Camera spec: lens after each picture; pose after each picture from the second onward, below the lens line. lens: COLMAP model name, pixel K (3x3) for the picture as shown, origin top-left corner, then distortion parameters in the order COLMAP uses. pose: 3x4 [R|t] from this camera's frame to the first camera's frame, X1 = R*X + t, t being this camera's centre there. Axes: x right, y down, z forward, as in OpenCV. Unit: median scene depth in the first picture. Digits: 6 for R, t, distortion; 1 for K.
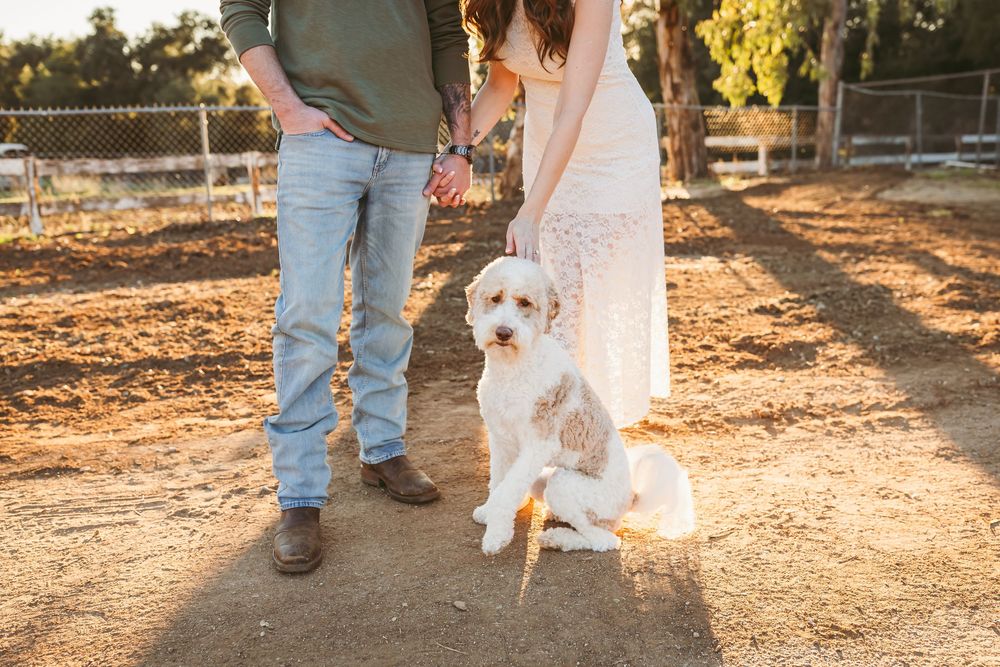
lens RADIAL K [[960.8, 0, 500.0], [0, 960.8, 333.5], [0, 0, 1]] dist [0.006615, -0.001808]
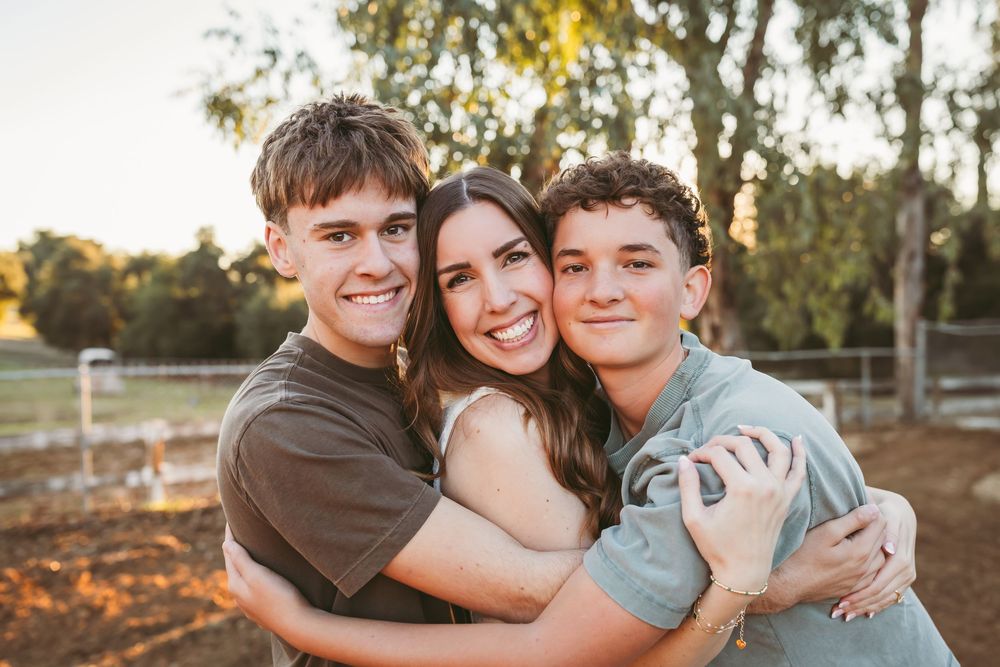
lens RADIAL K [[951.4, 0, 493.5], [0, 951.4, 334.9], [0, 0, 1]] dist [0.006310, -0.005433]
pose [[0.994960, 0.007309, -0.100006, 0.207421], [-0.027669, 0.978631, -0.203754, -0.214071], [0.096379, 0.205494, 0.973901, 0.481364]]
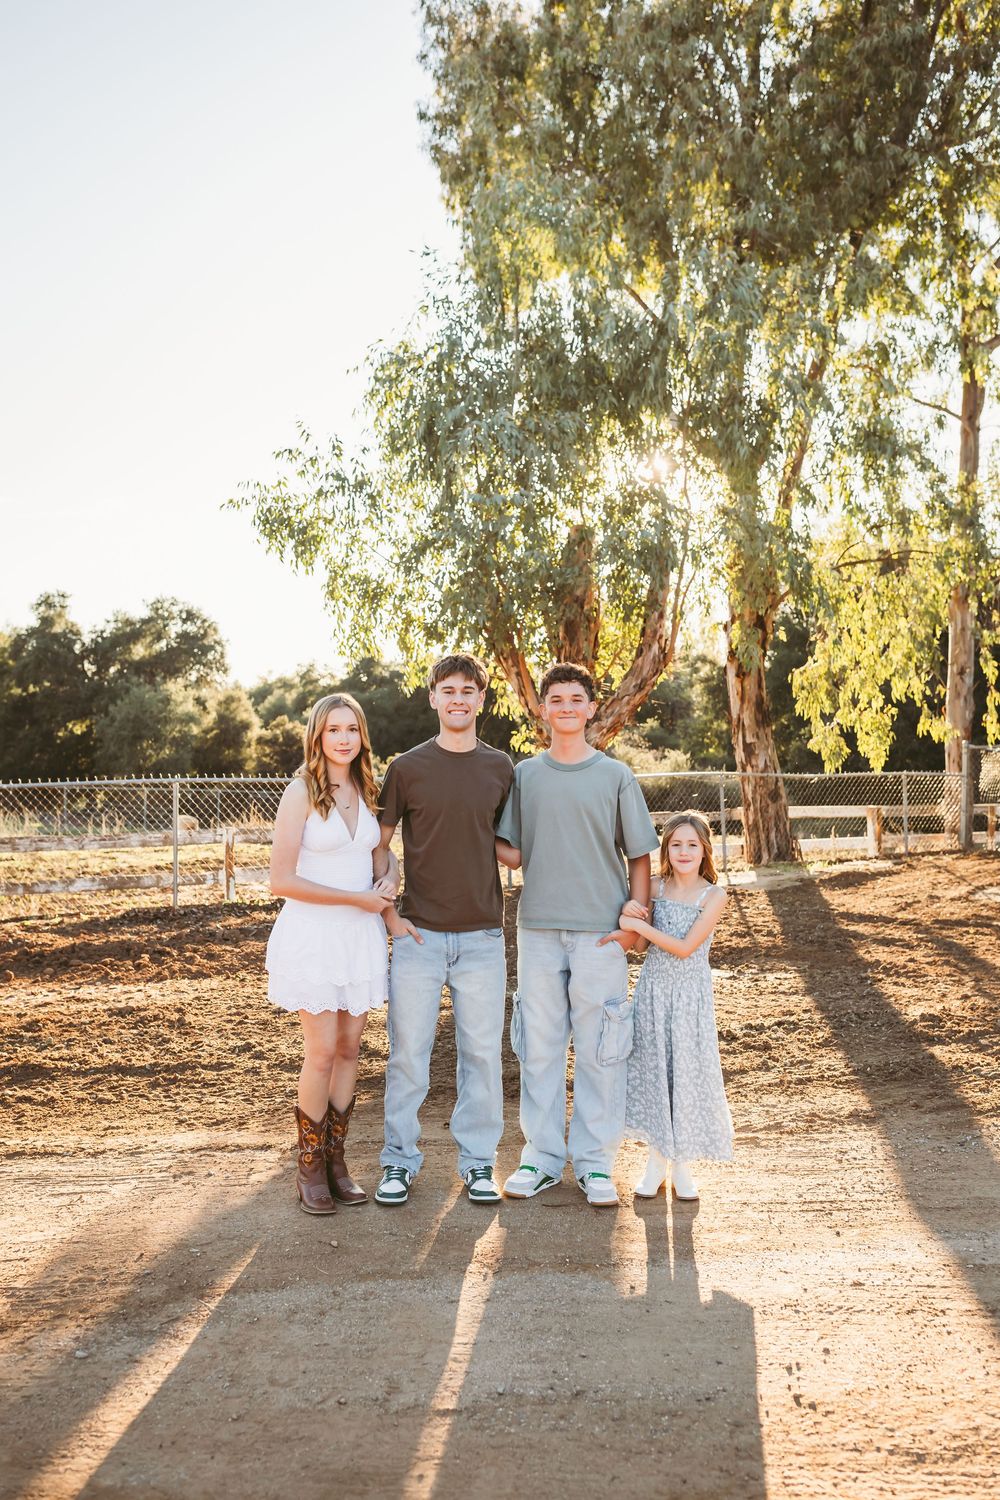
lens RADIAL K [[1393.9, 0, 500.0], [0, 1393.9, 750.0], [0, 0, 1]] dist [0.003984, -0.001129]
pose [[0.997992, 0.019386, -0.060308, 0.122842], [-0.031586, 0.977519, -0.208468, -0.005447], [0.054911, 0.209954, 0.976168, -0.458887]]
